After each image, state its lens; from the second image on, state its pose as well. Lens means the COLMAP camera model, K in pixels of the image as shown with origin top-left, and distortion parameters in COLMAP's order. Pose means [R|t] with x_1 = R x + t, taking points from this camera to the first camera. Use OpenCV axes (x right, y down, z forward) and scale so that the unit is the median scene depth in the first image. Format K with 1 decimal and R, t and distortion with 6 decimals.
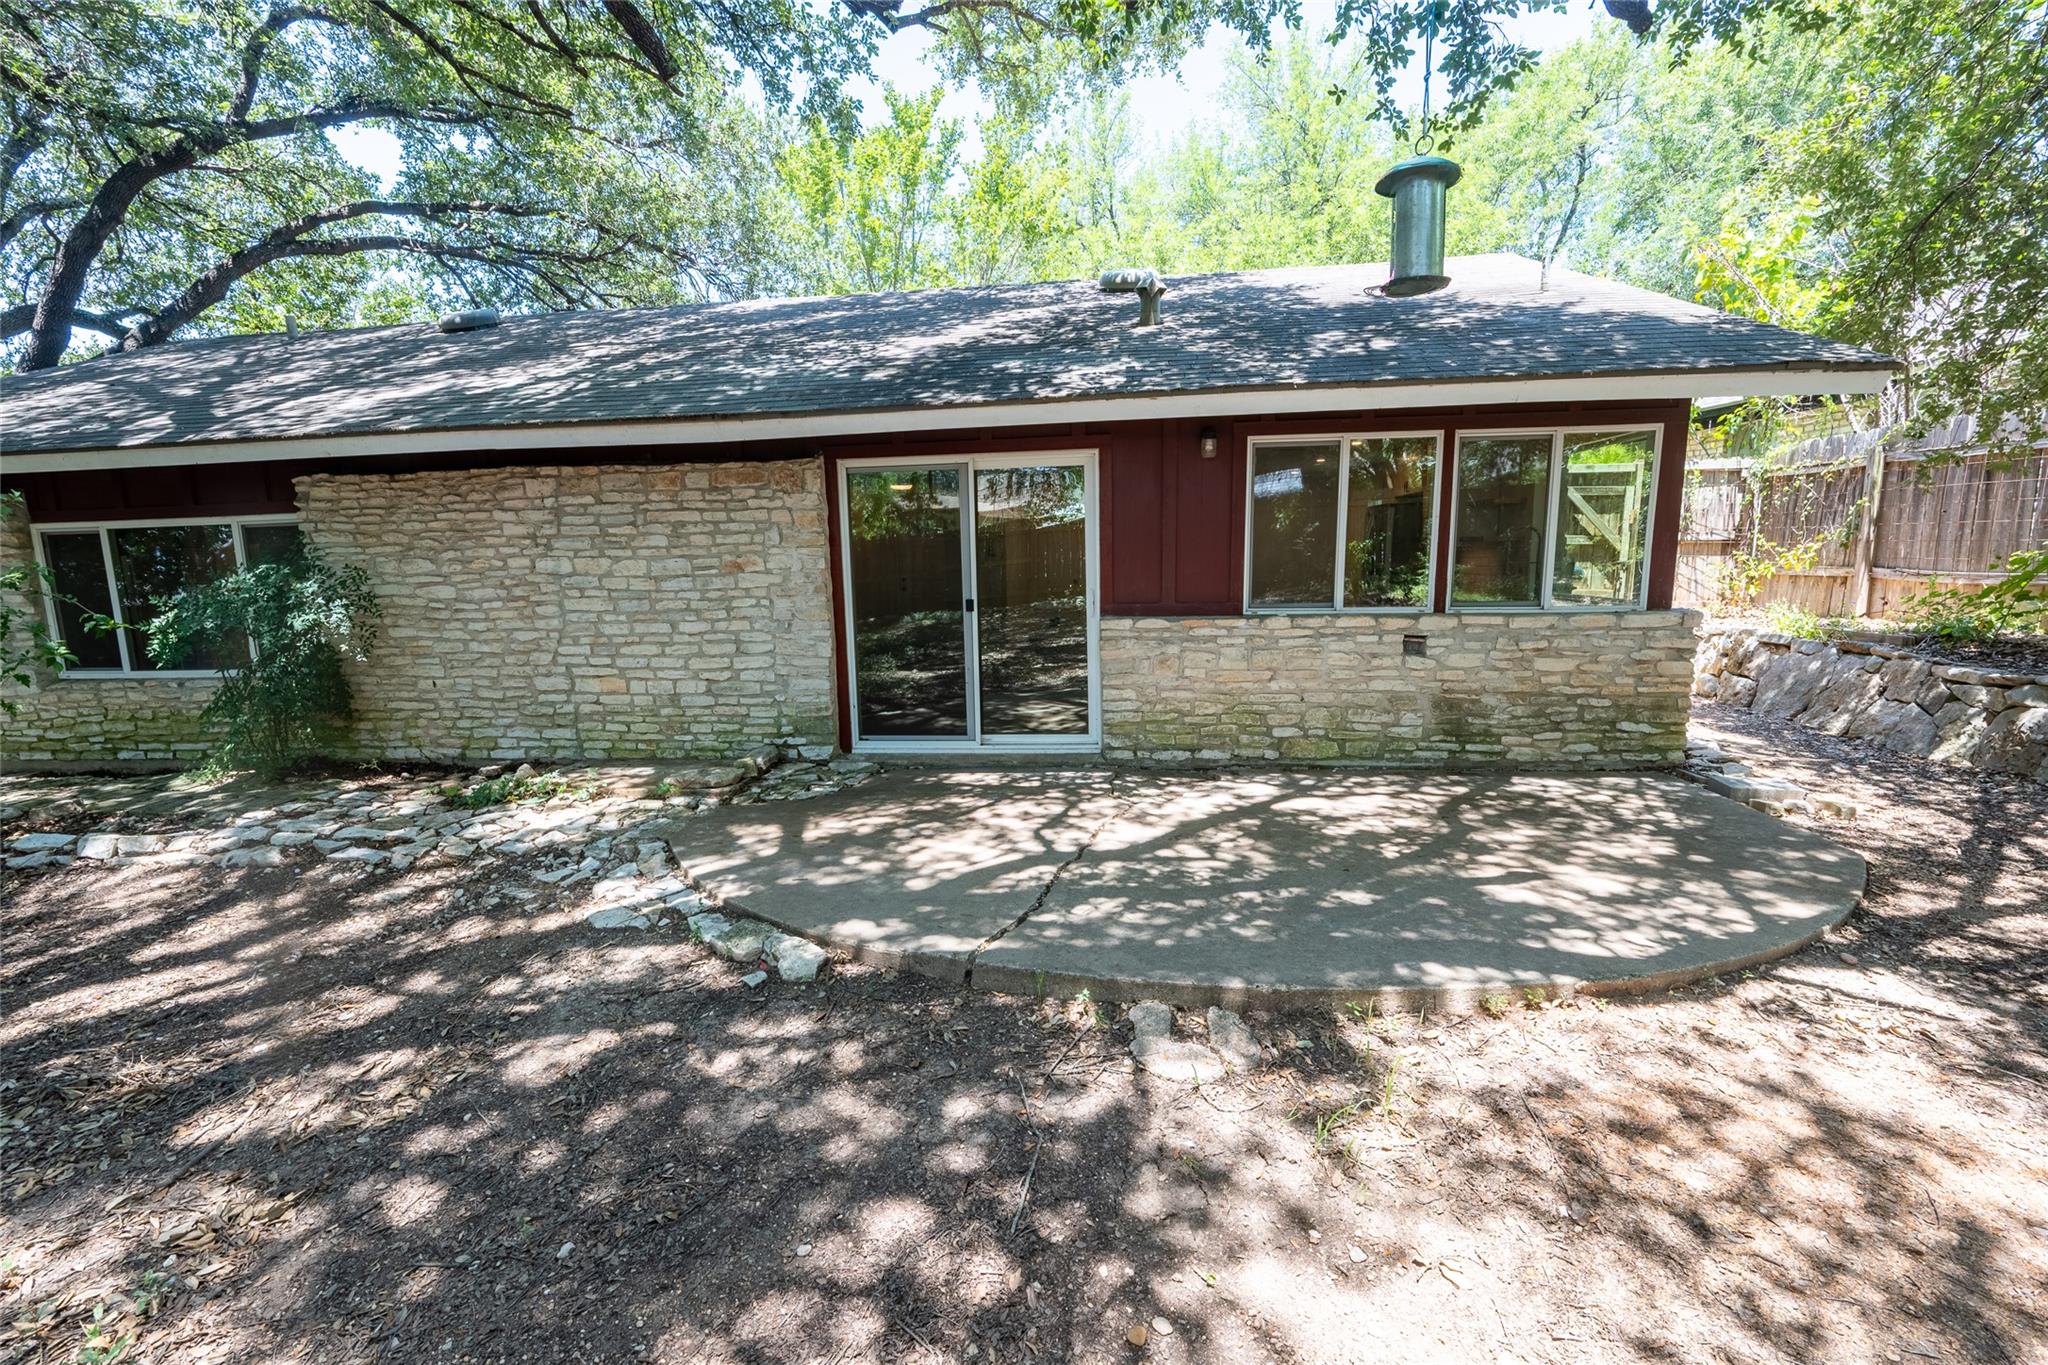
lens RADIAL K [[869.6, 0, 1006.8], [0, 869.6, 694.8], [0, 0, 1]] dist [-0.002294, -0.000514]
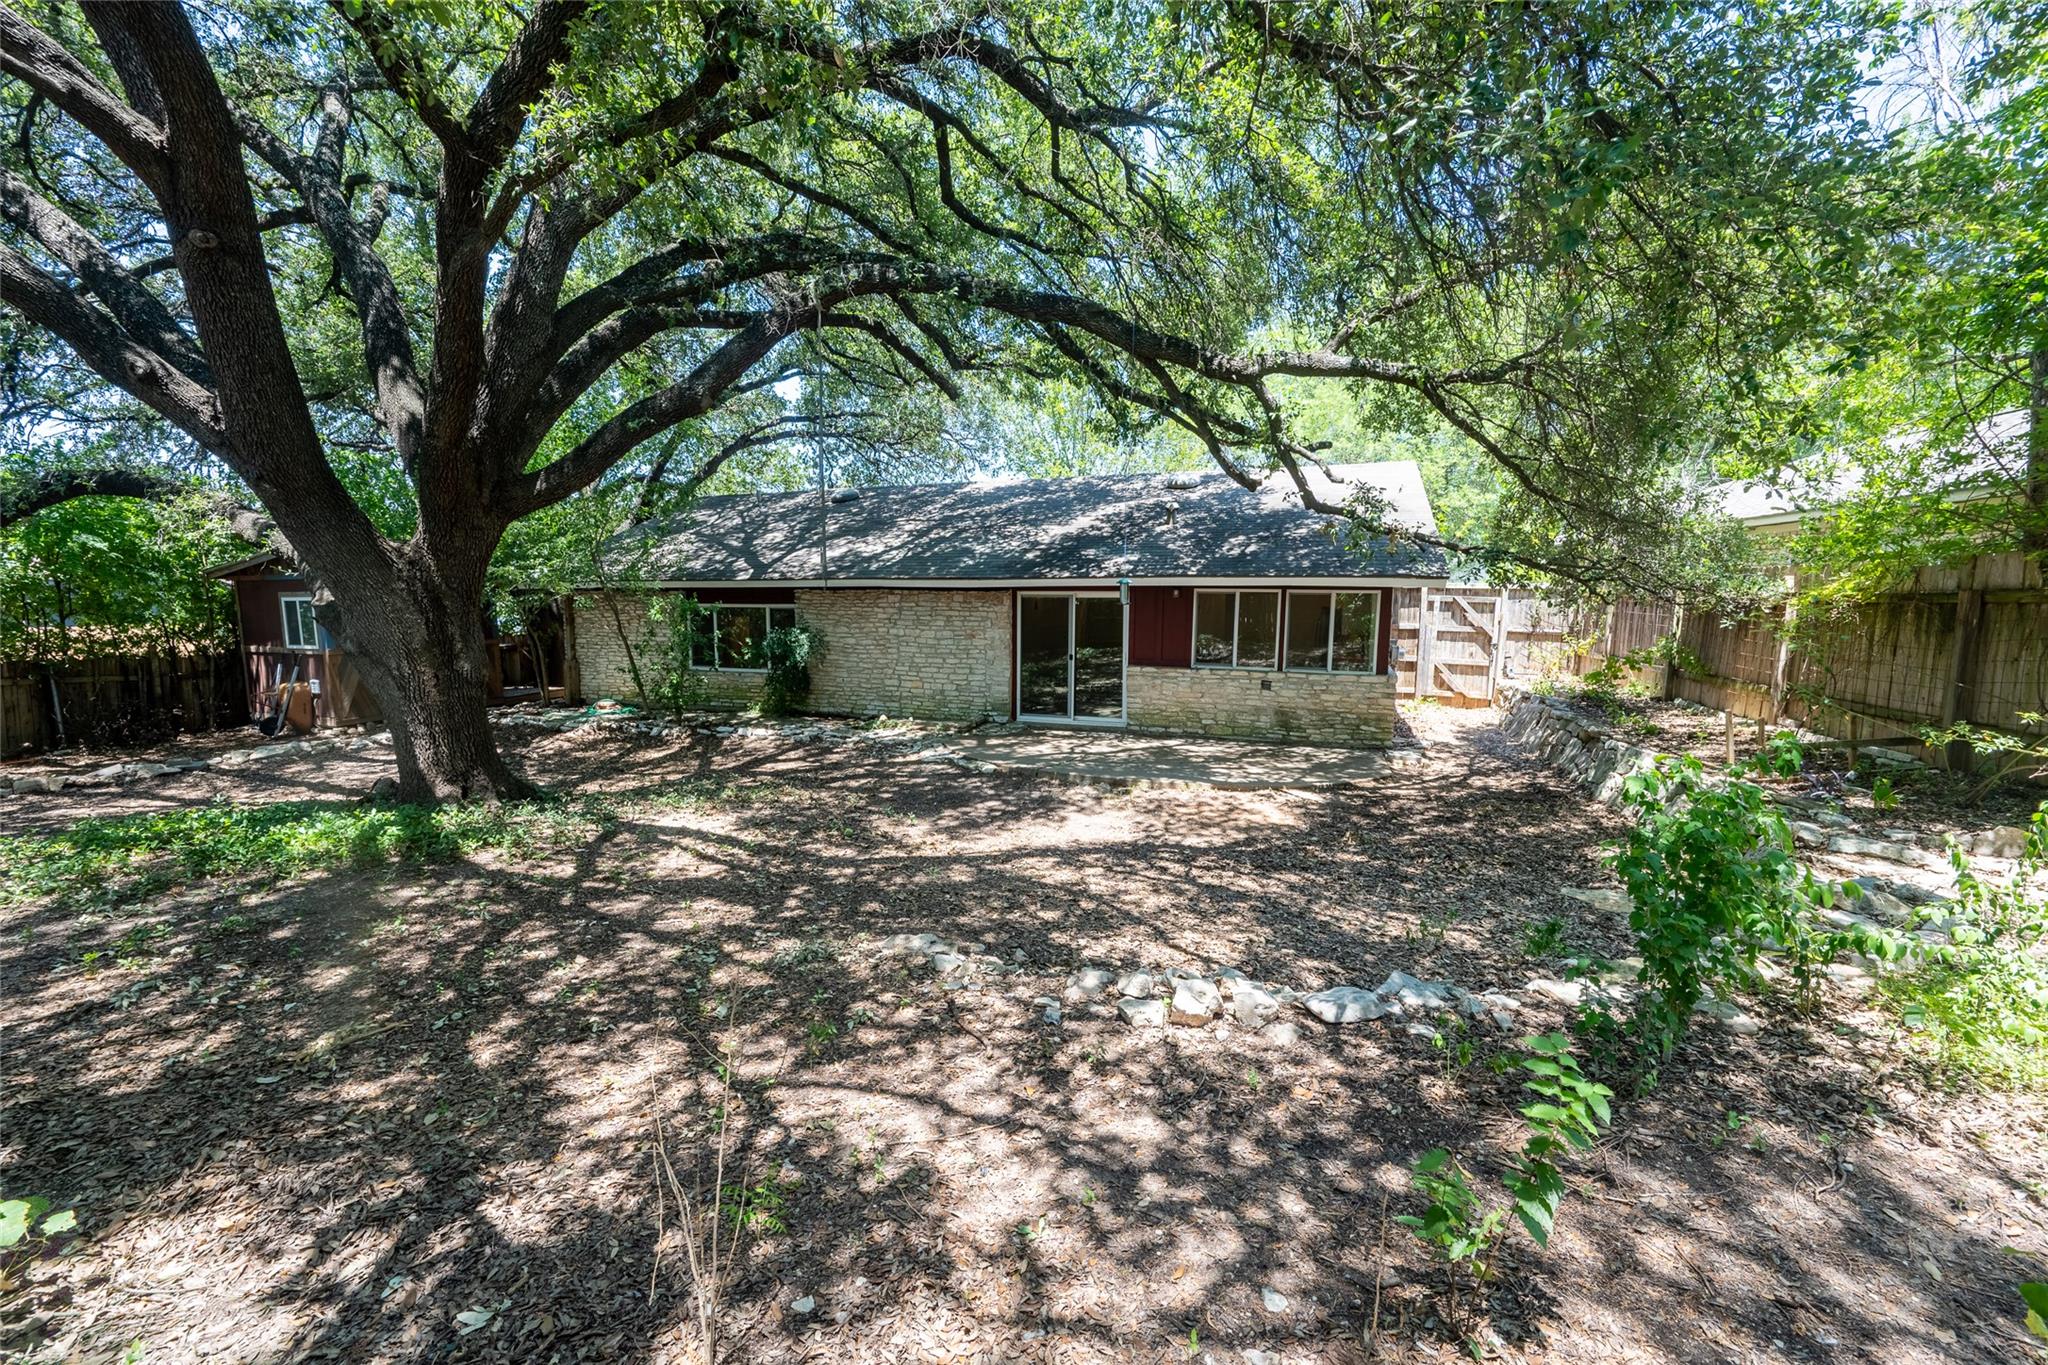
lens RADIAL K [[798.3, 0, 1022.6], [0, 798.3, 683.6], [0, 0, 1]] dist [-0.000867, -0.000423]
pose [[0.976225, 0.055341, -0.209574, 0.279056], [-0.064628, 0.997196, -0.037721, 0.050001], [0.206899, 0.050368, 0.977065, -1.015411]]
